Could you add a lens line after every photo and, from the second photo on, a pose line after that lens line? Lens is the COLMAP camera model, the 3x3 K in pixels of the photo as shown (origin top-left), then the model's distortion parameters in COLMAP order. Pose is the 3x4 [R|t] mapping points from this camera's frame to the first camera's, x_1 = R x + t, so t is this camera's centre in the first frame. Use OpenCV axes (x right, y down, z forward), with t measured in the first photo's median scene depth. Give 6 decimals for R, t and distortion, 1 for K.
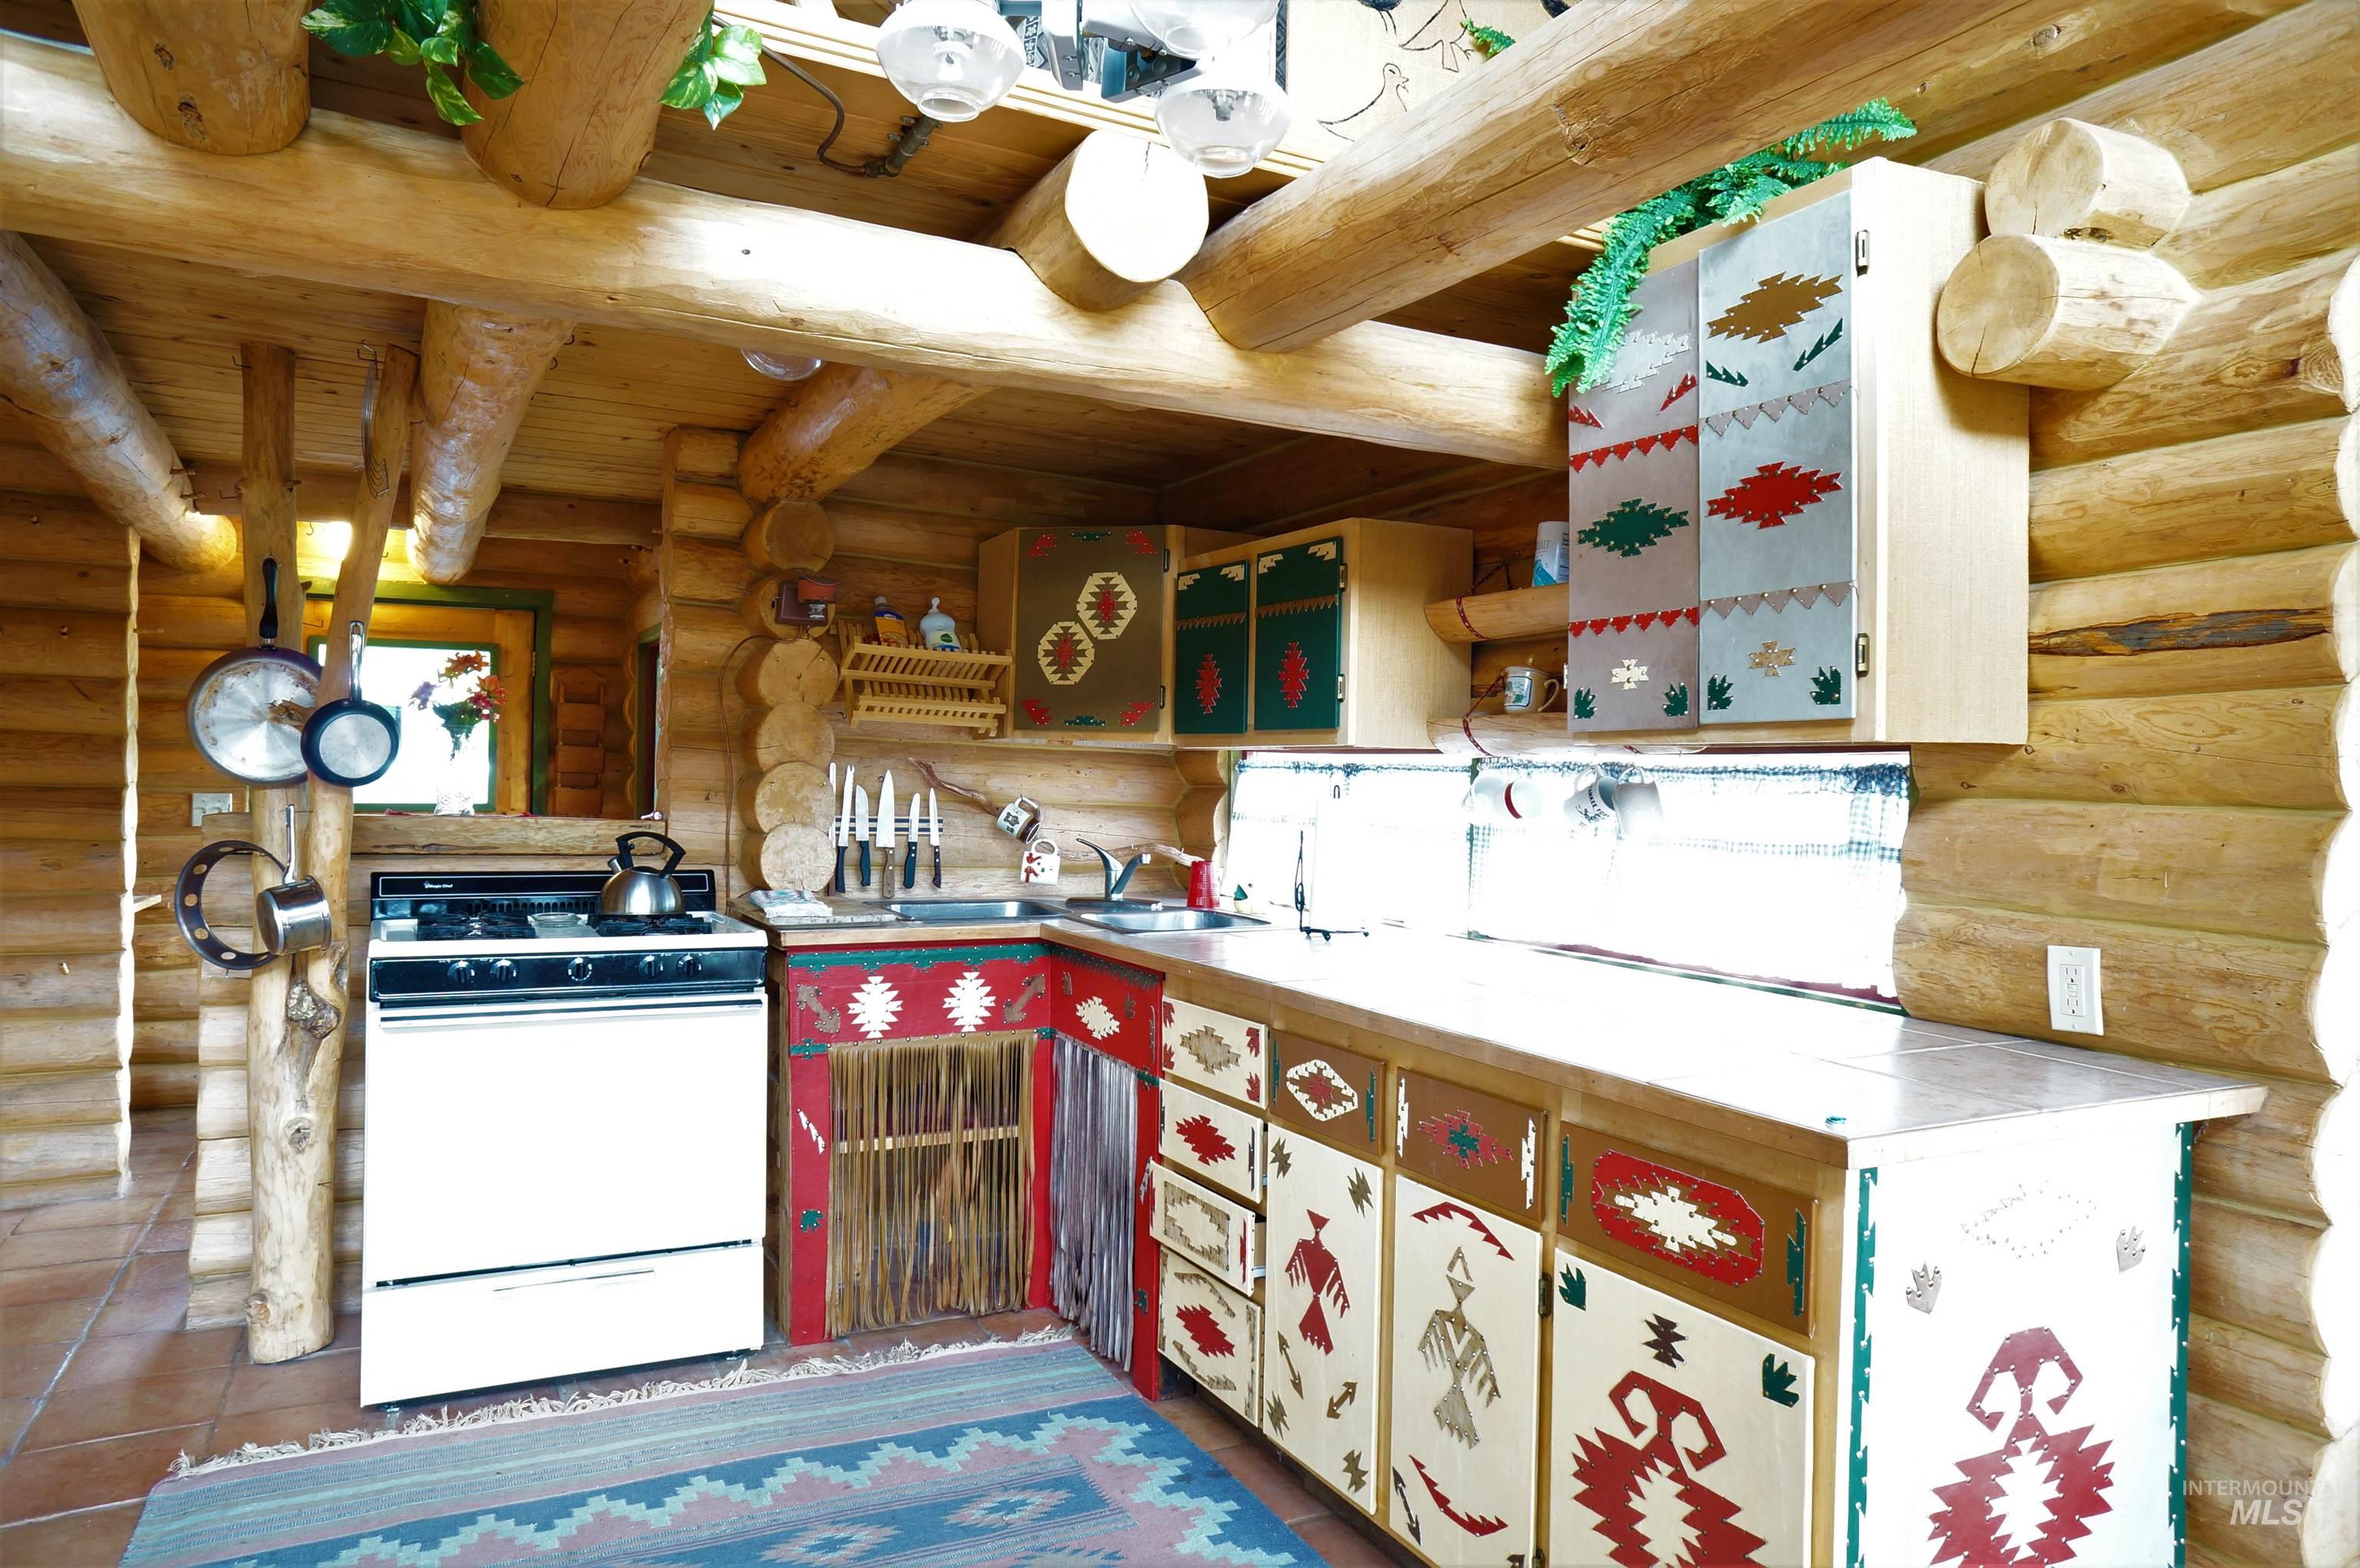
lens RADIAL K [[1603.8, 0, 1180.0], [0, 1603.8, 784.0], [0, 0, 1]] dist [-0.064137, 0.092088]
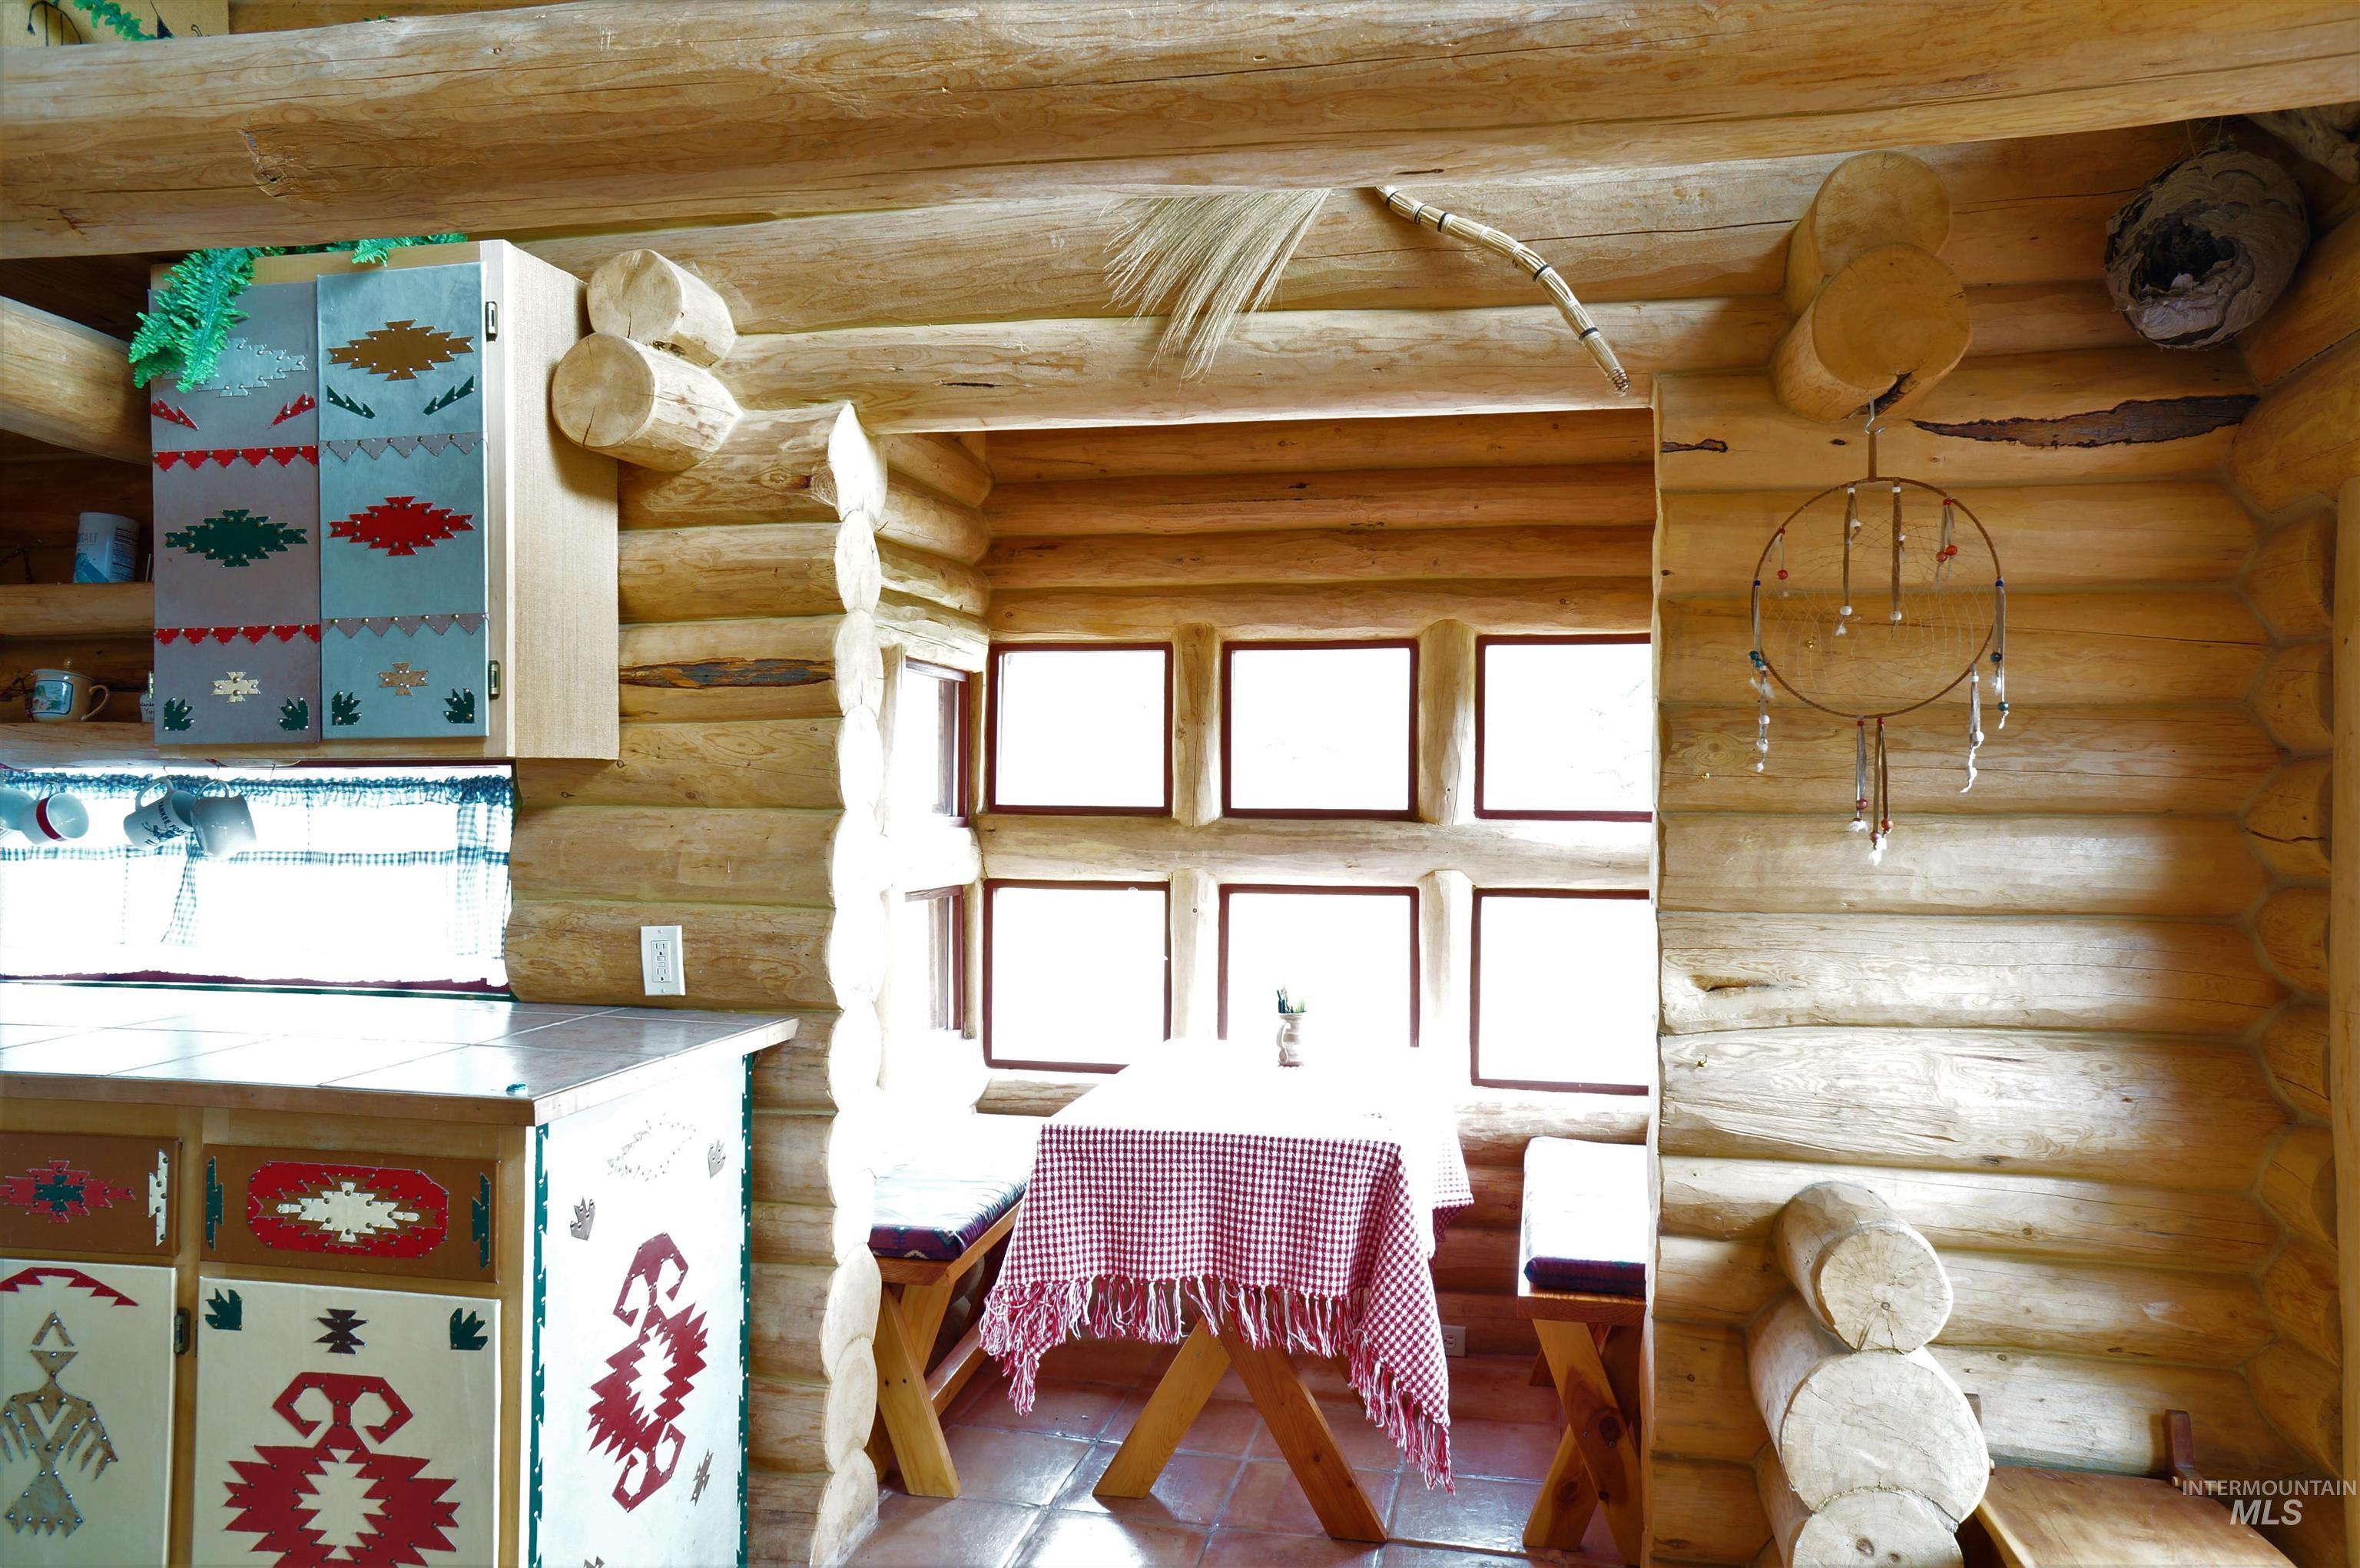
lens RADIAL K [[1603.8, 0, 1180.0], [0, 1603.8, 784.0], [0, 0, 1]] dist [-0.064137, 0.092088]
pose [[0.617932, -0.009138, 0.786178, -0.160017], [0.013556, 0.999908, 0.000967, -0.002354], [-0.786115, 0.010060, 0.617999, -0.075978]]
